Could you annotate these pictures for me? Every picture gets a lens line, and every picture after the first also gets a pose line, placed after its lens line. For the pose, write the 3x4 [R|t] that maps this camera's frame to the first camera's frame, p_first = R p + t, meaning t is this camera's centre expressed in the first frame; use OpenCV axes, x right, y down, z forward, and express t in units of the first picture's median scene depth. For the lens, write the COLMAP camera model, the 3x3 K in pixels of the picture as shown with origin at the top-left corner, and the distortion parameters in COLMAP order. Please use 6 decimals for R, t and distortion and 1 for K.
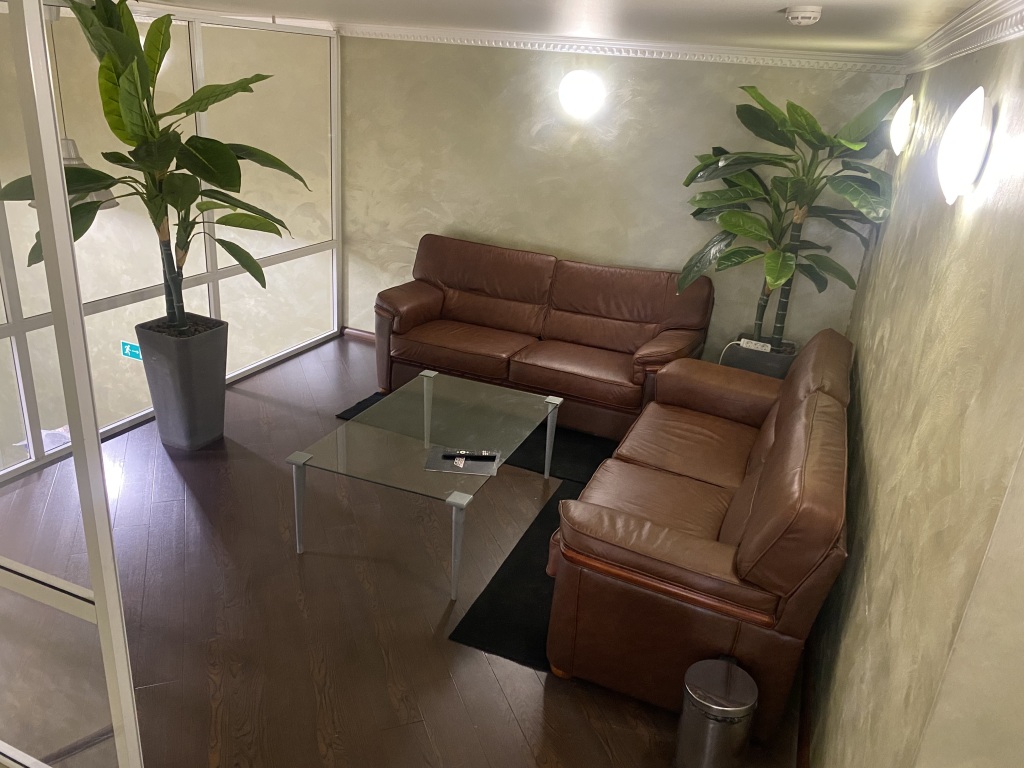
lens RADIAL K [[779.0, 0, 518.6], [0, 779.0, 384.7], [0, 0, 1]] dist [0.021249, -0.024306]
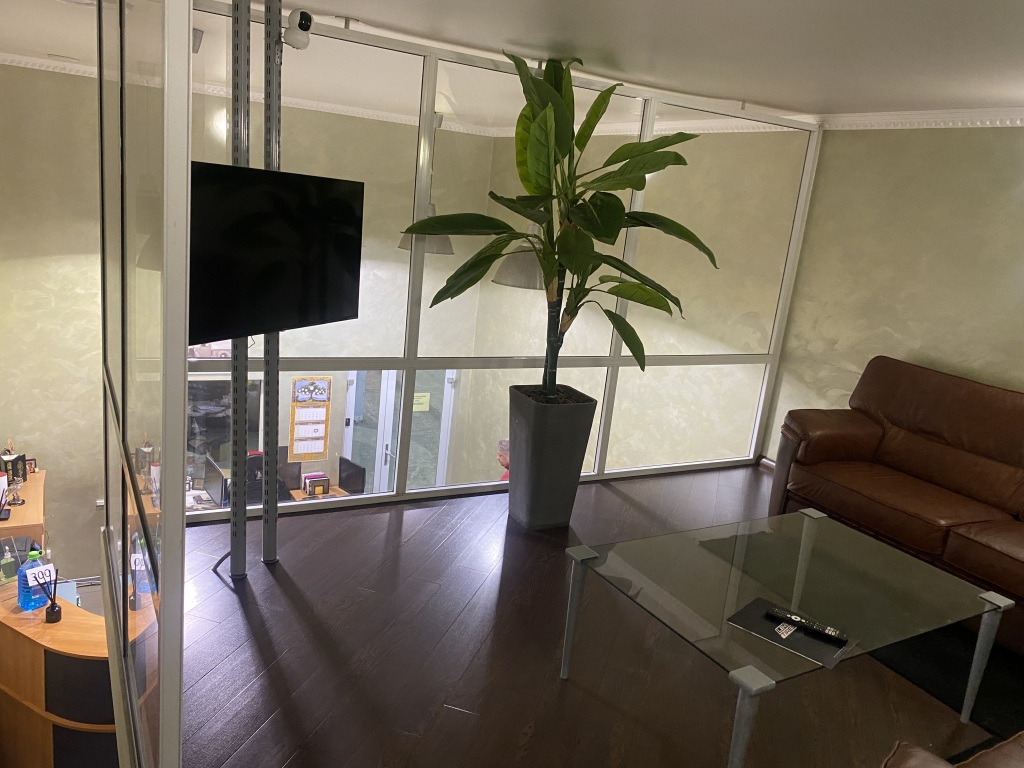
lens RADIAL K [[779.0, 0, 503.7], [0, 779.0, 379.5], [0, 0, 1]] dist [0.021249, -0.024306]
pose [[0.786000, 0.151405, -0.599400, 0.067443], [-0.269515, 0.956483, -0.111816, 0.022313], [0.556386, 0.249435, 0.792602, 0.186187]]
